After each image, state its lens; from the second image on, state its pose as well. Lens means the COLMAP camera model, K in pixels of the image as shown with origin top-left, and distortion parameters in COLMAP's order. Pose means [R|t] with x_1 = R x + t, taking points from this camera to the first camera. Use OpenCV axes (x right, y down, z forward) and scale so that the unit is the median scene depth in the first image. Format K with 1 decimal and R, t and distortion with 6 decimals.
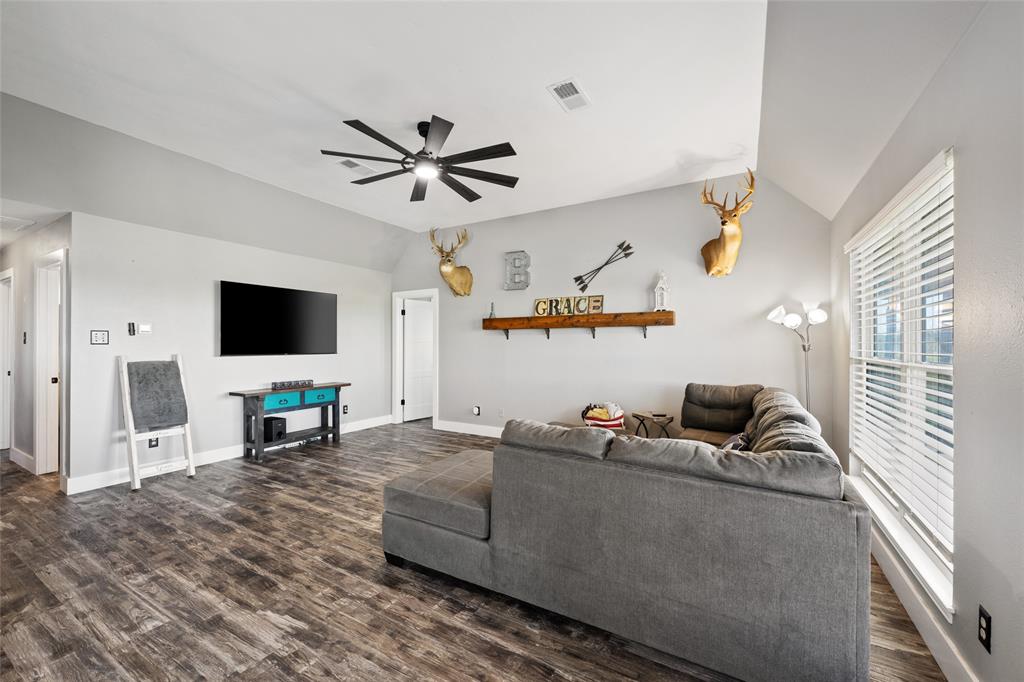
lens RADIAL K [[409.5, 0, 517.3], [0, 409.5, 341.7], [0, 0, 1]] dist [-0.000489, -0.000106]
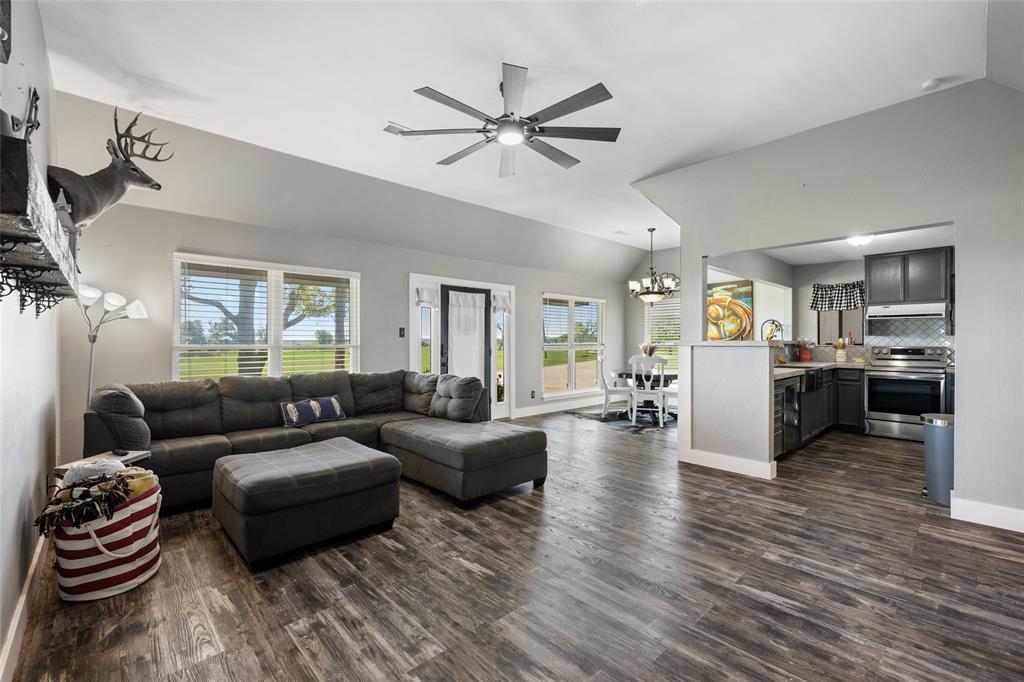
lens RADIAL K [[432.1, 0, 513.7], [0, 432.1, 338.6], [0, 0, 1]] dist [-0.001353, 0.000319]
pose [[-0.955337, 0.000725, 0.295517, -0.367929], [-0.002382, 0.999946, -0.010155, 0.018559], [-0.295508, -0.010405, -0.955284, 1.381503]]
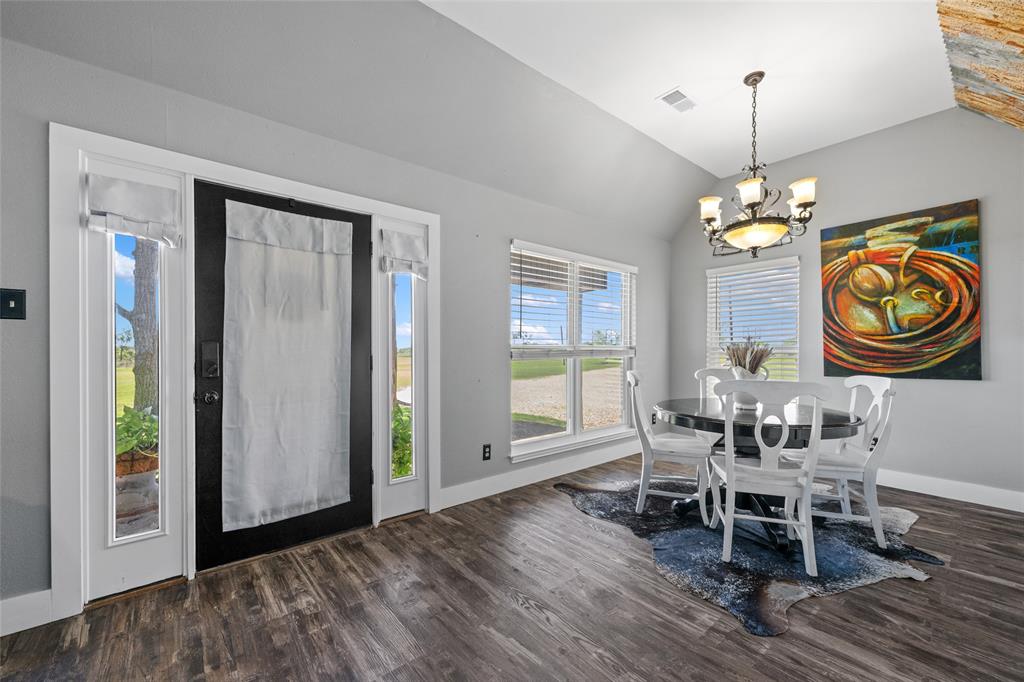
lens RADIAL K [[409.5, 0, 509.1], [0, 409.5, 351.1], [0, 0, 1]] dist [-0.000489, -0.000106]
pose [[-0.936660, -0.001182, 0.350237, -0.246942], [-0.001431, 0.999999, -0.000453, 0.032257], [-0.350236, -0.000926, -0.936661, 0.447844]]
